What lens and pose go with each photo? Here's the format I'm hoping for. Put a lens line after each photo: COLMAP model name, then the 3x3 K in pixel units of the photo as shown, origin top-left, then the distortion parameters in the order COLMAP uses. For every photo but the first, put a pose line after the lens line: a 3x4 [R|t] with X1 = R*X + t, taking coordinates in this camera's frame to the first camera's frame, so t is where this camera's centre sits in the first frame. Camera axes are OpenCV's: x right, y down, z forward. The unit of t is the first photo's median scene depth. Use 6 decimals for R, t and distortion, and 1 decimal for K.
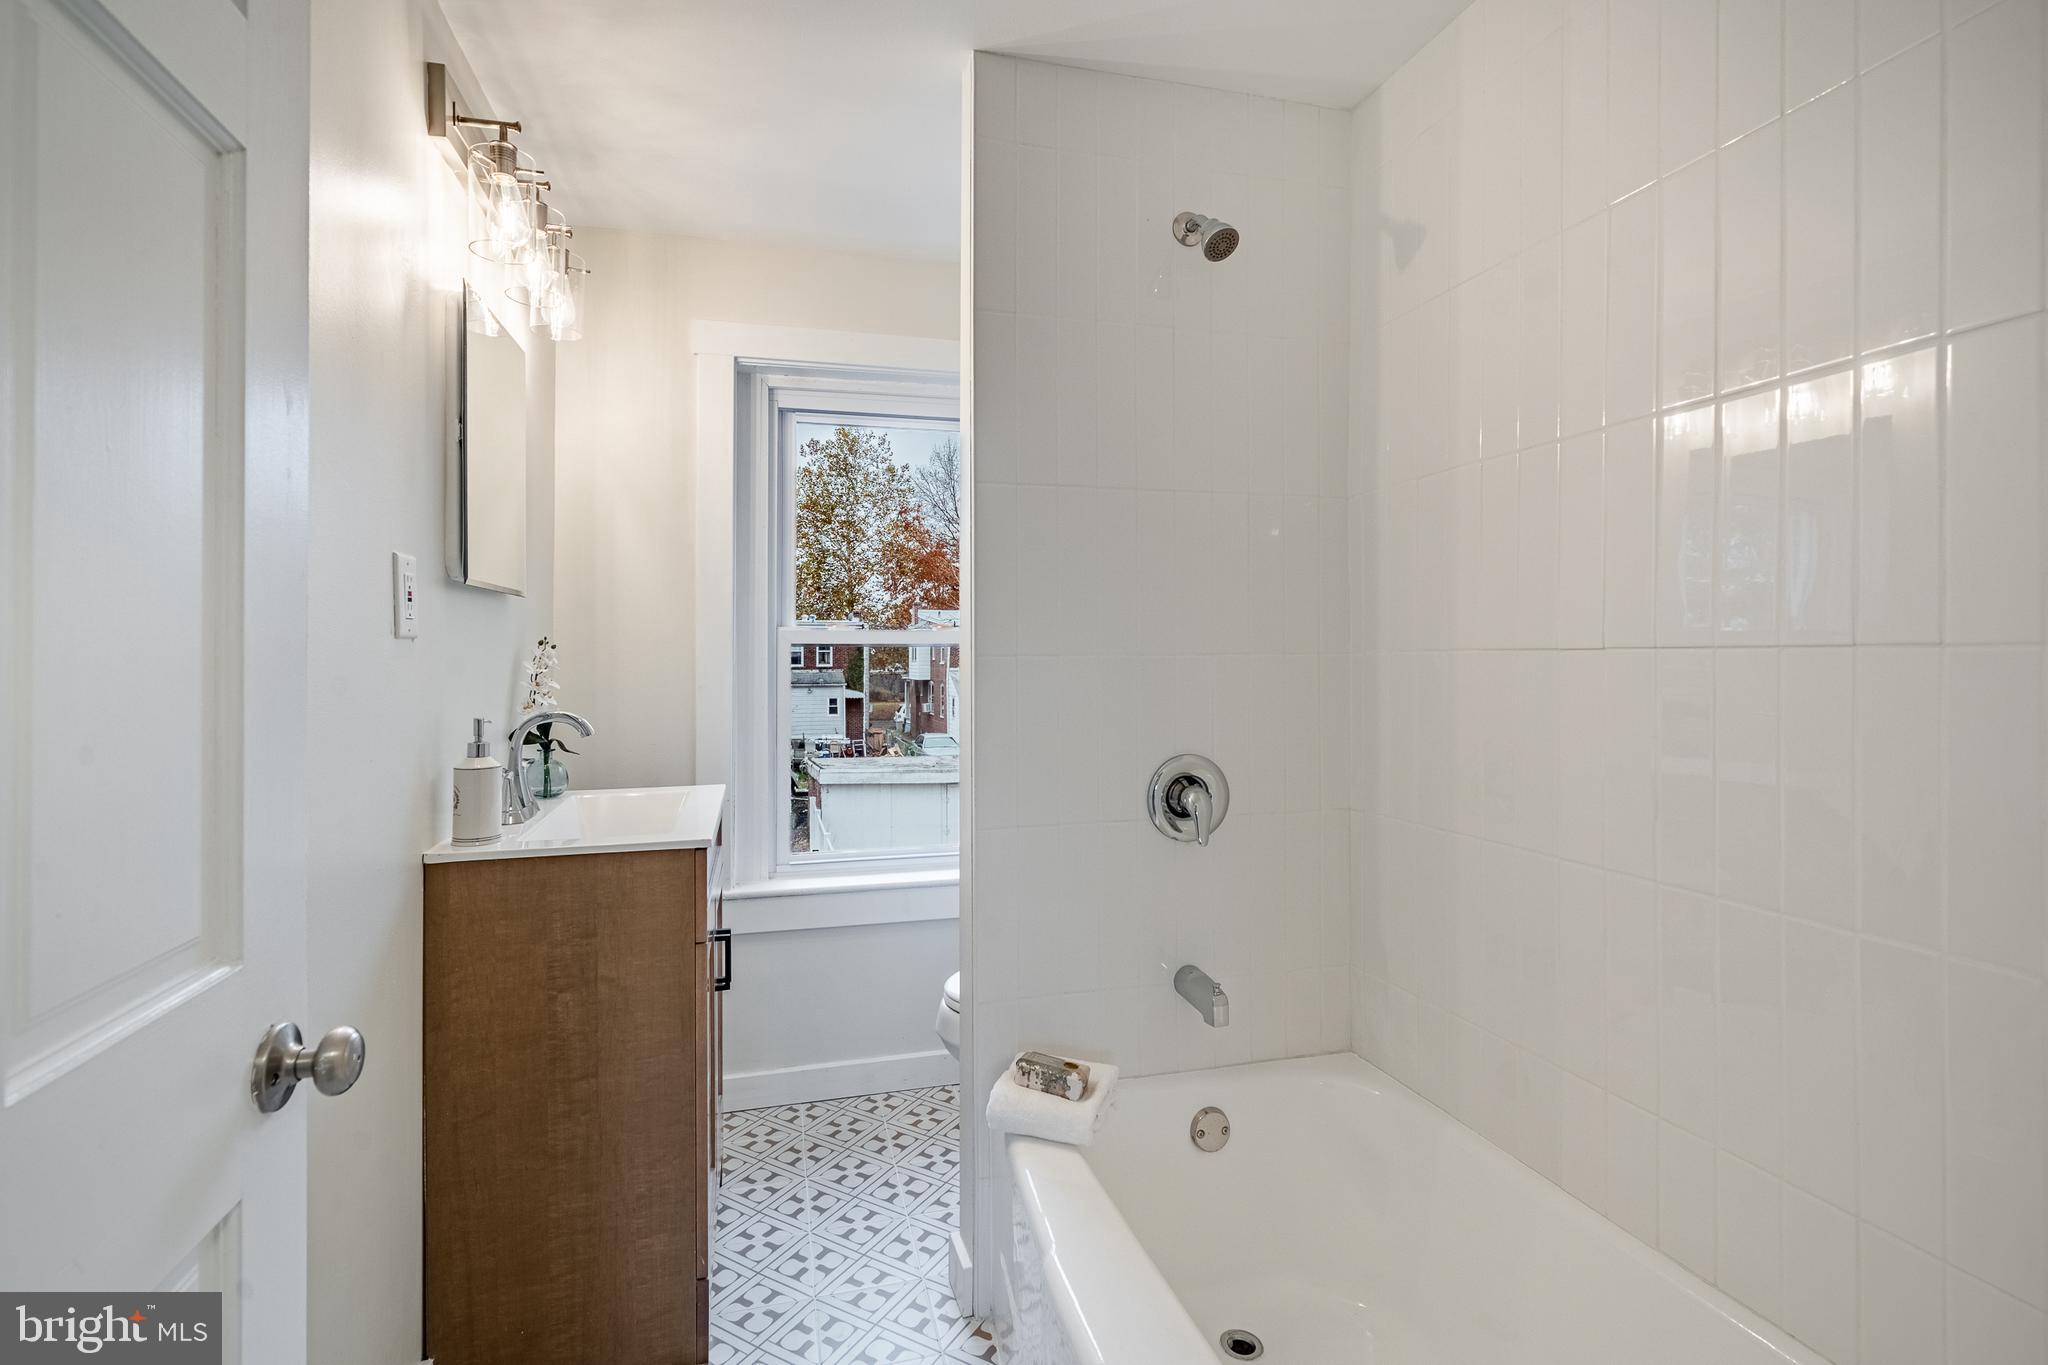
lens RADIAL K [[909.8, 0, 989.6], [0, 909.8, 661.5], [0, 0, 1]] dist [-0.001083, 0.000353]
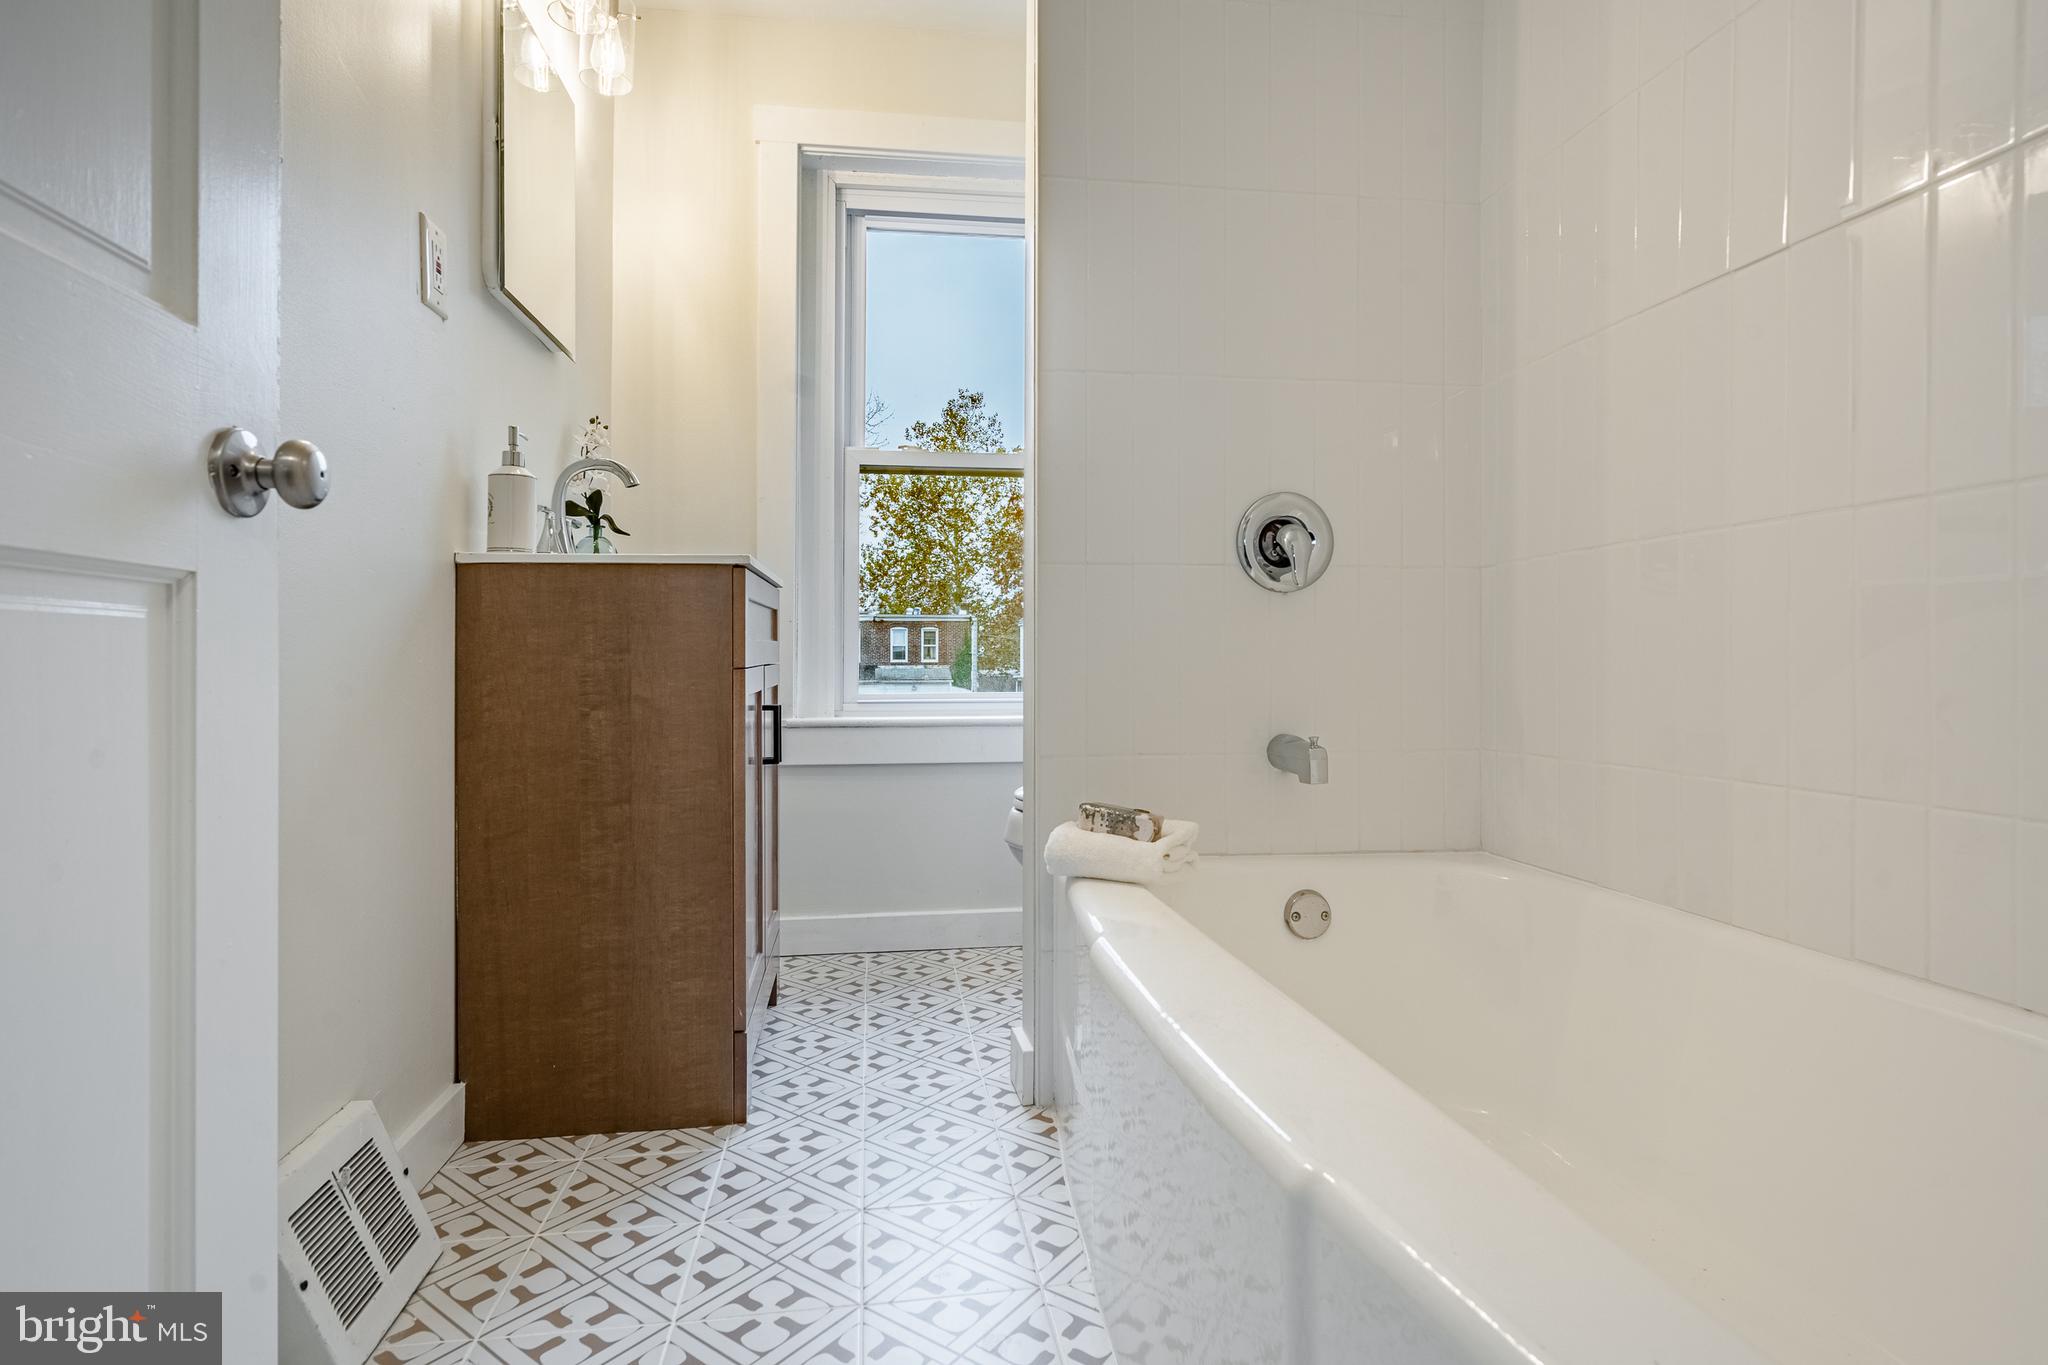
lens RADIAL K [[996.1, 0, 997.5], [0, 996.1, 671.6], [0, 0, 1]] dist [0.000698, -0.001071]
pose [[0.993603, 0.004385, -0.112842, 0.052344], [-0.003796, 0.999978, 0.005434, 0.270644], [0.112864, -0.004971, 0.993598, 0.017645]]
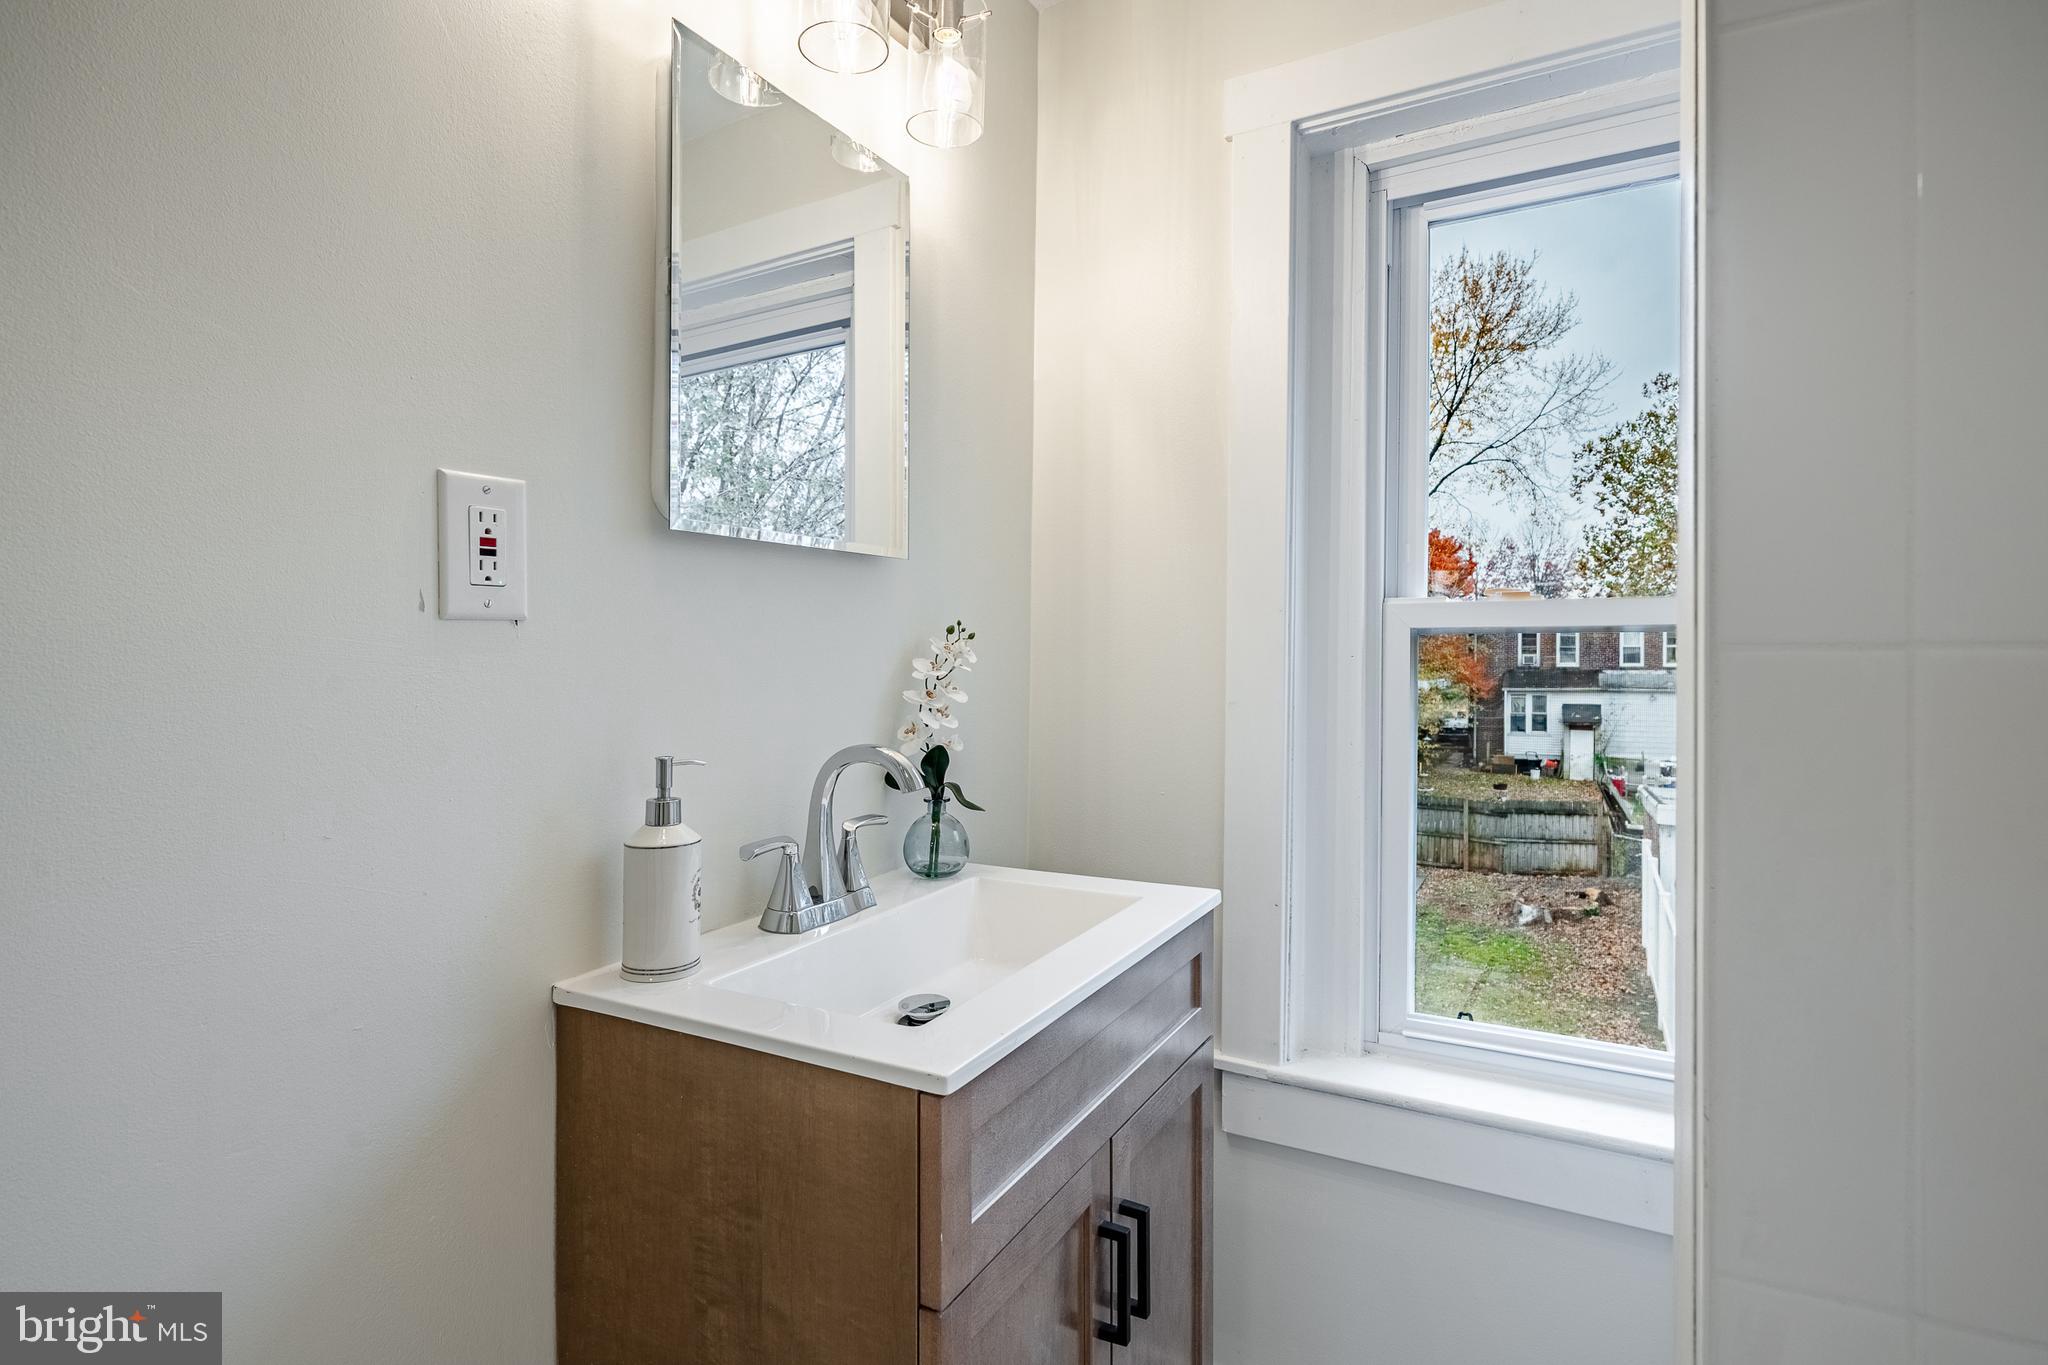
lens RADIAL K [[996.1, 0, 1024.1], [0, 996.1, 652.0], [0, 0, 1]] dist [0.000698, -0.001071]
pose [[0.722608, 0.001540, -0.691256, 0.038069], [-0.005732, 0.999976, -0.003764, -0.003398], [0.691234, 0.006682, 0.722600, 0.607528]]
